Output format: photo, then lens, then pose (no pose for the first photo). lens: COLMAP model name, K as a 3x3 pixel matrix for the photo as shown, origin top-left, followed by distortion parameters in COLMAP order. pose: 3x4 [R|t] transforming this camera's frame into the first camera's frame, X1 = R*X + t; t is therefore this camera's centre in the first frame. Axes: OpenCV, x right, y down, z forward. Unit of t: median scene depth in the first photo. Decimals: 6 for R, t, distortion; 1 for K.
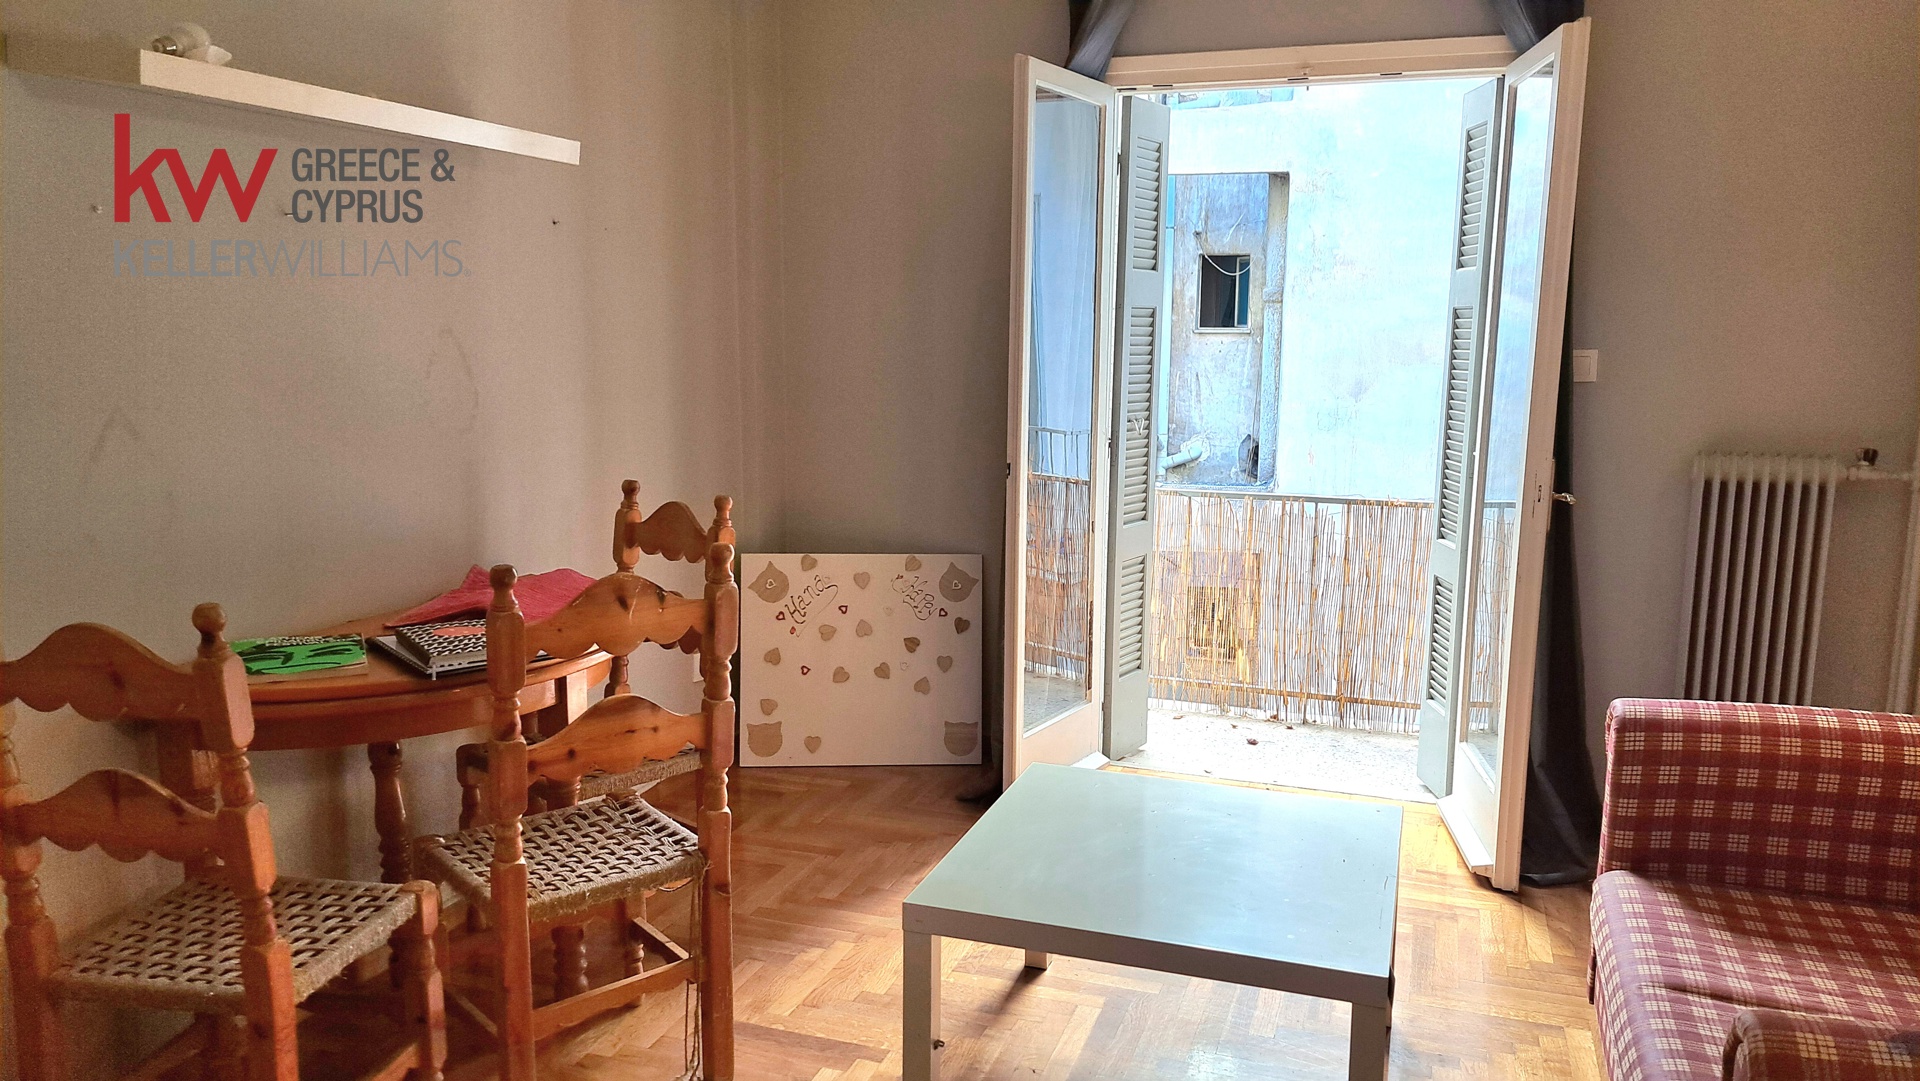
lens RADIAL K [[1374.9, 0, 965.8], [0, 1374.9, 553.9], [0, 0, 1]] dist [0.066437, -0.062555]
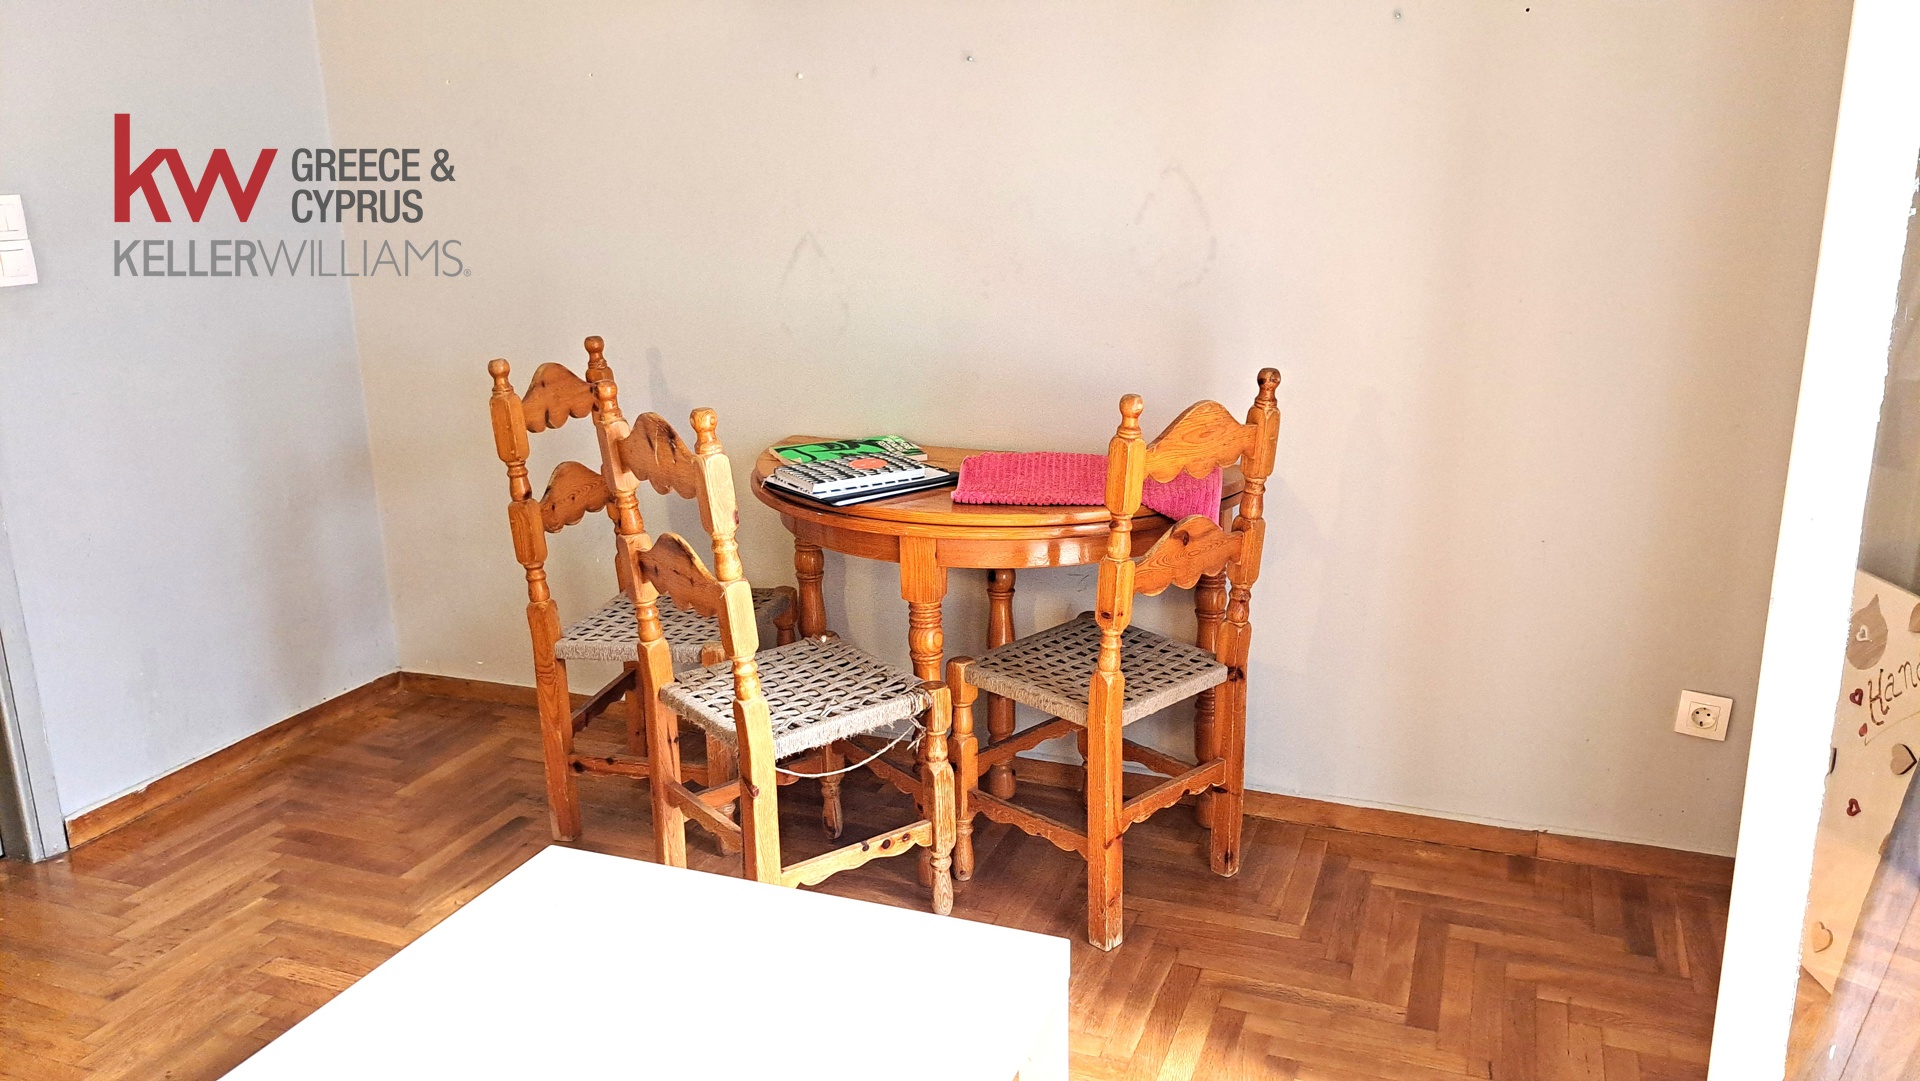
lens RADIAL K [[1374.9, 0, 990.9], [0, 1374.9, 521.8], [0, 0, 1]] dist [0.066437, -0.062555]
pose [[-0.045231, 0.246548, -0.968075, 0.429143], [-0.147963, 0.956724, 0.250570, -0.116686], [0.987958, 0.154573, -0.006794, 0.723427]]
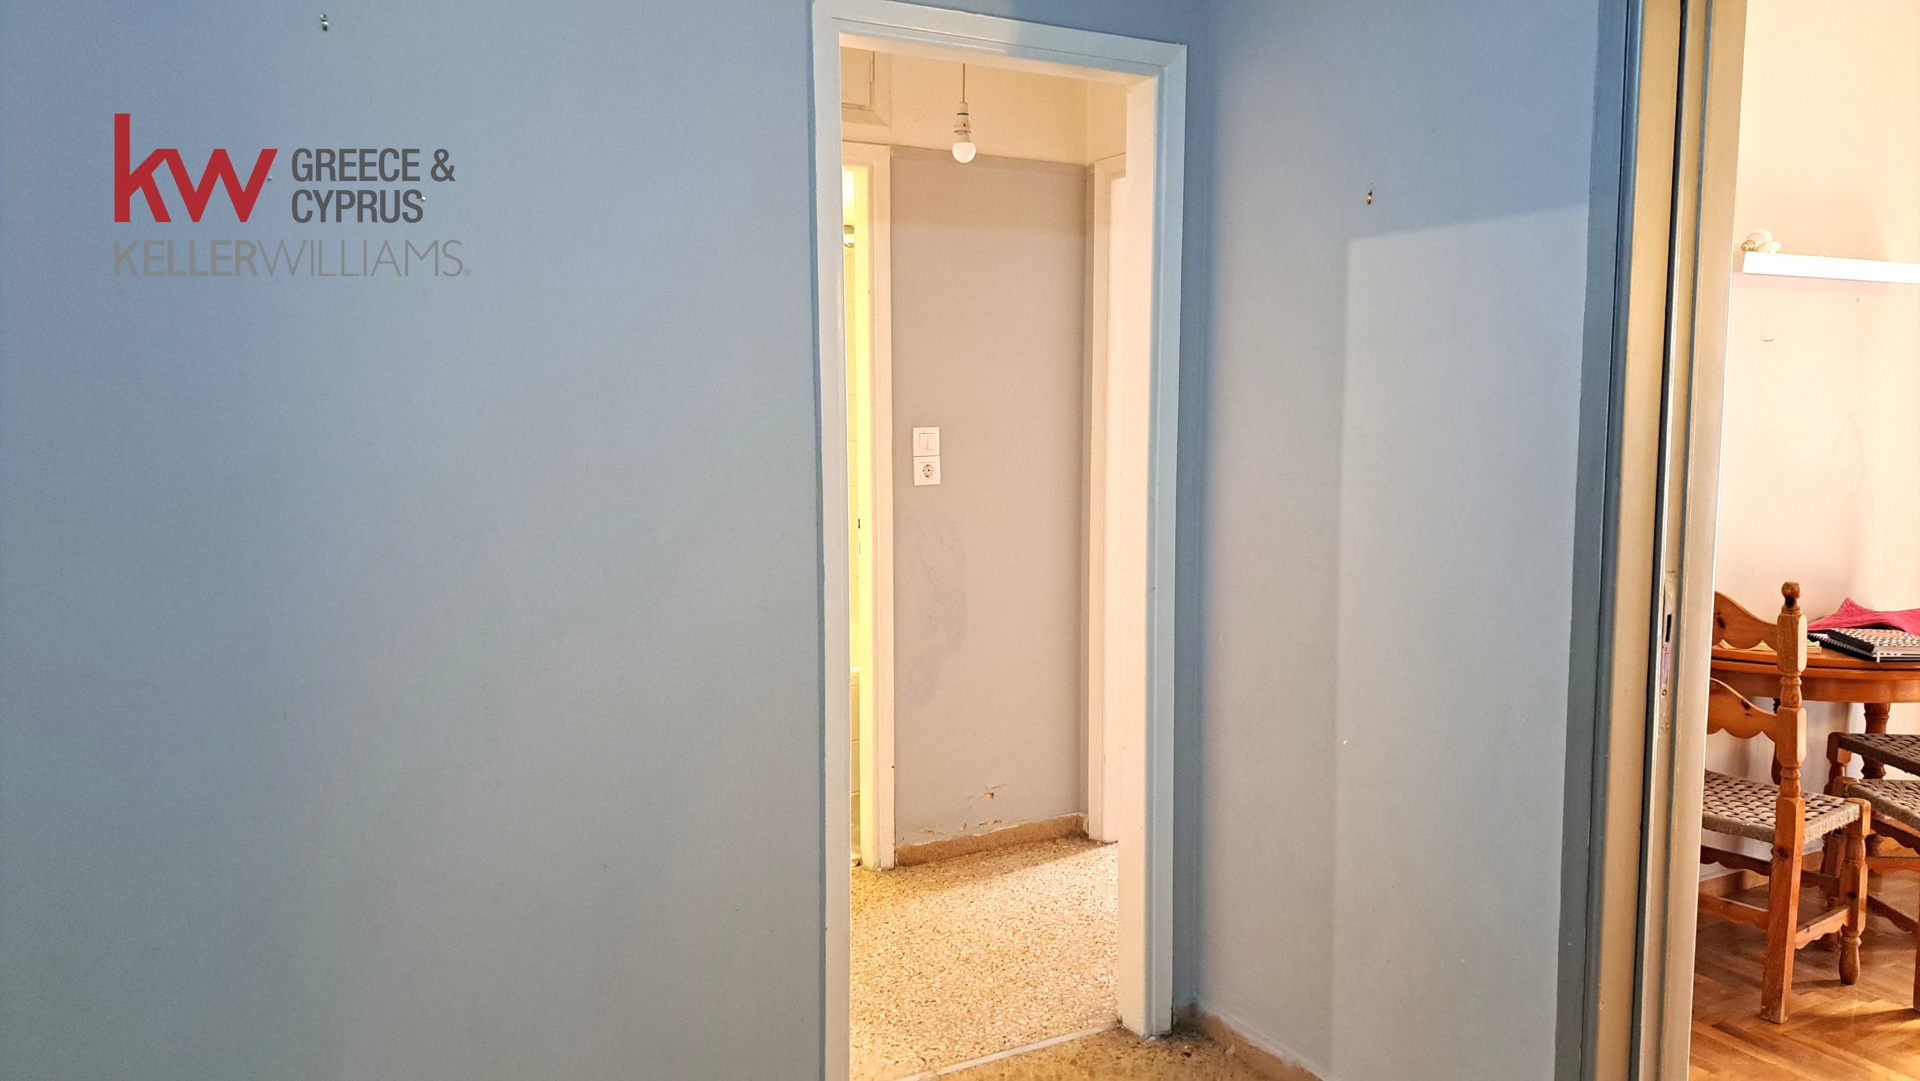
lens RADIAL K [[1374.9, 0, 969.1], [0, 1374.9, 544.4], [0, 0, 1]] dist [0.066437, -0.062555]
pose [[0.733824, 0.068082, -0.675920, -0.063644], [-0.111739, 0.993511, -0.021240, 0.063304], [0.670088, 0.091113, 0.736669, -0.417977]]
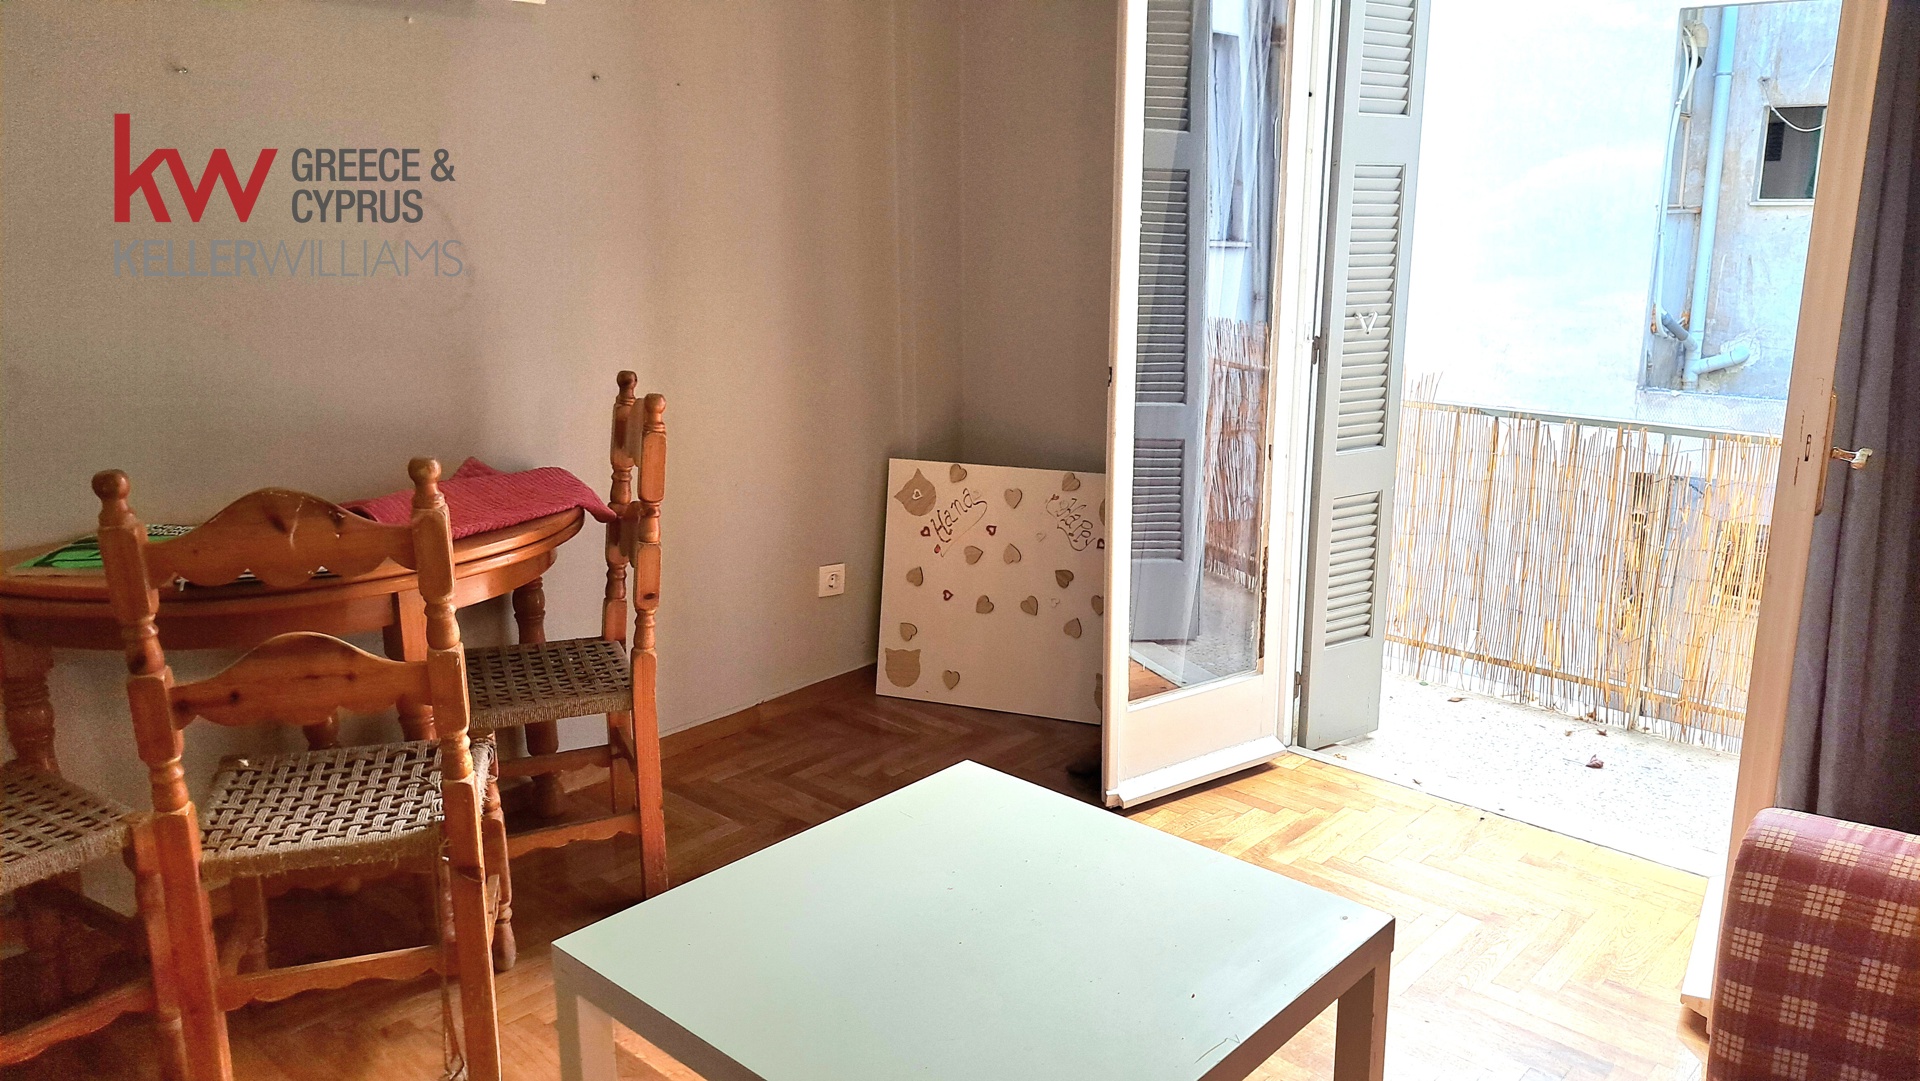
lens RADIAL K [[1374.9, 0, 983.9], [0, 1374.9, 524.2], [0, 0, 1]] dist [0.066437, -0.062555]
pose [[0.920162, 0.080314, -0.383213, 0.258984], [-0.057093, 0.995797, 0.071609, -0.027034], [0.387354, -0.044013, 0.920880, 0.225832]]
